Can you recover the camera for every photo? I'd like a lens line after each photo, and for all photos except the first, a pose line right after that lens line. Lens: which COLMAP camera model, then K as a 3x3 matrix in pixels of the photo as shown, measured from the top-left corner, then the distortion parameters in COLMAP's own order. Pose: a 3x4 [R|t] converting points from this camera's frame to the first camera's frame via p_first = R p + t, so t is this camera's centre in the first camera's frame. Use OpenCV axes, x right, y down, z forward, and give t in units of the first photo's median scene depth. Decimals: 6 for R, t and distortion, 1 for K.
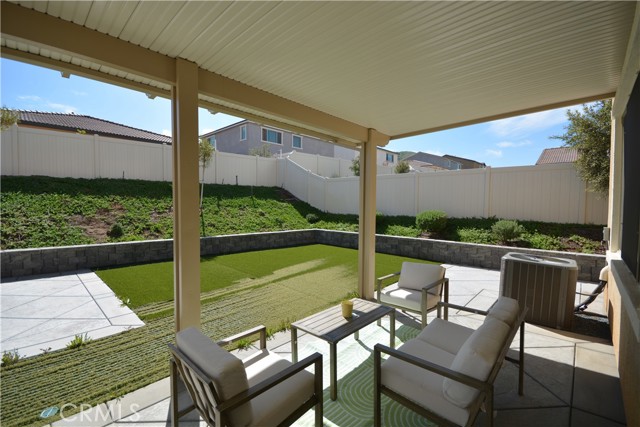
lens RADIAL K [[281.8, 0, 318.0], [0, 281.8, 215.4], [0, 0, 1]] dist [0.019538, -0.017803]
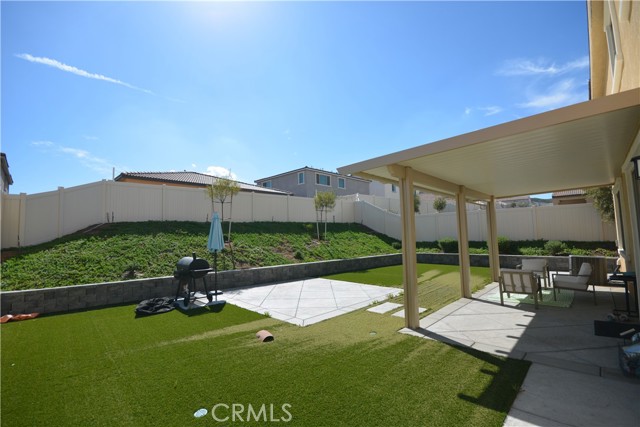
lens RADIAL K [[281.8, 0, 318.0], [0, 281.8, 215.4], [0, 0, 1]] dist [0.019538, -0.017803]
pose [[0.999332, -0.033608, -0.014341, -0.567118], [0.031772, 0.993060, -0.113239, 0.012681], [0.018048, 0.112707, 0.993464, -0.555484]]
